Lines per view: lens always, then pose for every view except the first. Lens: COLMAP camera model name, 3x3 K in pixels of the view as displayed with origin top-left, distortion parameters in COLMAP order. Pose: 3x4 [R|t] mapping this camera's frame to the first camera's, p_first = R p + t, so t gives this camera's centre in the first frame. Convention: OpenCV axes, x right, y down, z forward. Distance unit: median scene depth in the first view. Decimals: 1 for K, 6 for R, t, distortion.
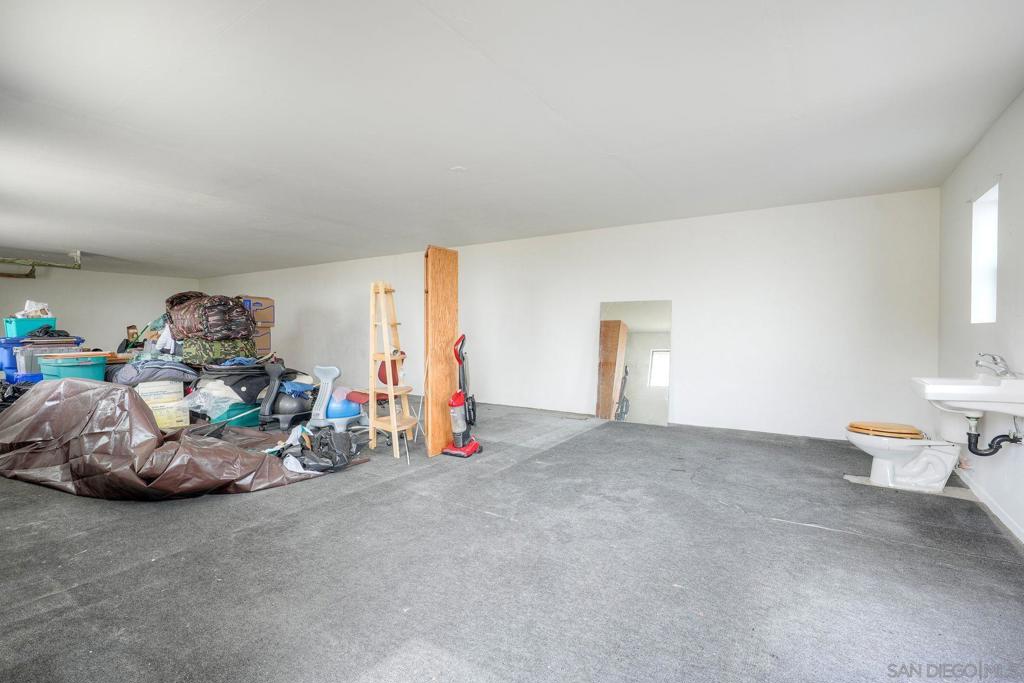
lens RADIAL K [[465.3, 0, 518.1], [0, 465.3, 339.3], [0, 0, 1]] dist [-0.000857, 0.000113]
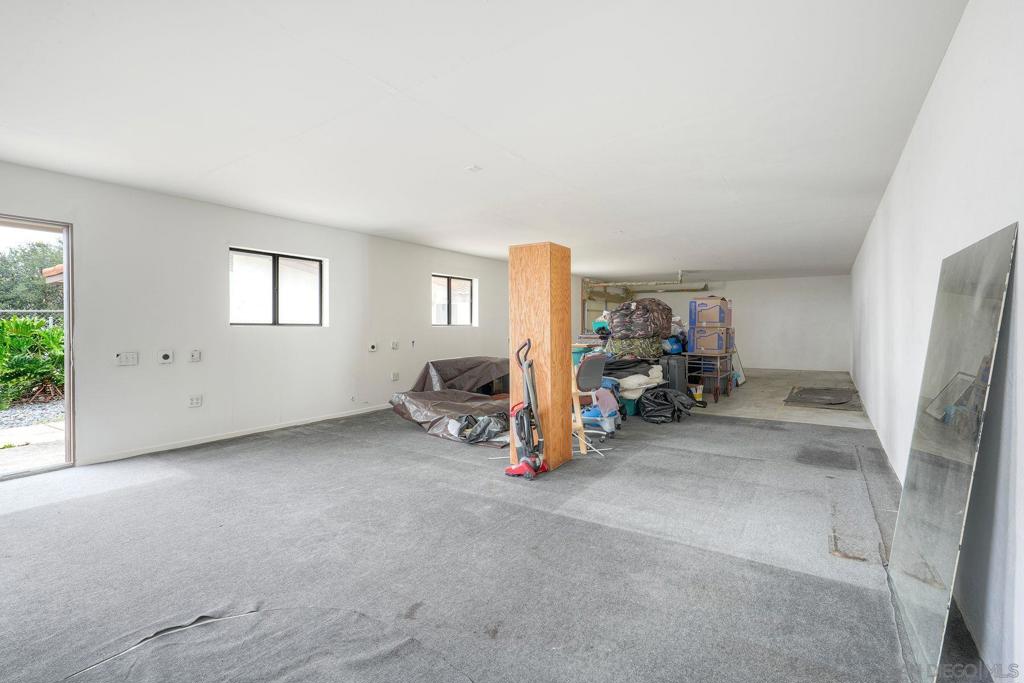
lens RADIAL K [[465.3, 0, 518.6], [0, 465.3, 335.3], [0, 0, 1]] dist [-0.000857, 0.000113]
pose [[-0.006428, 0.020212, -0.999775, 0.857822], [-0.018757, 0.999617, 0.020330, -0.039953], [0.999803, 0.018884, -0.006046, 1.113255]]
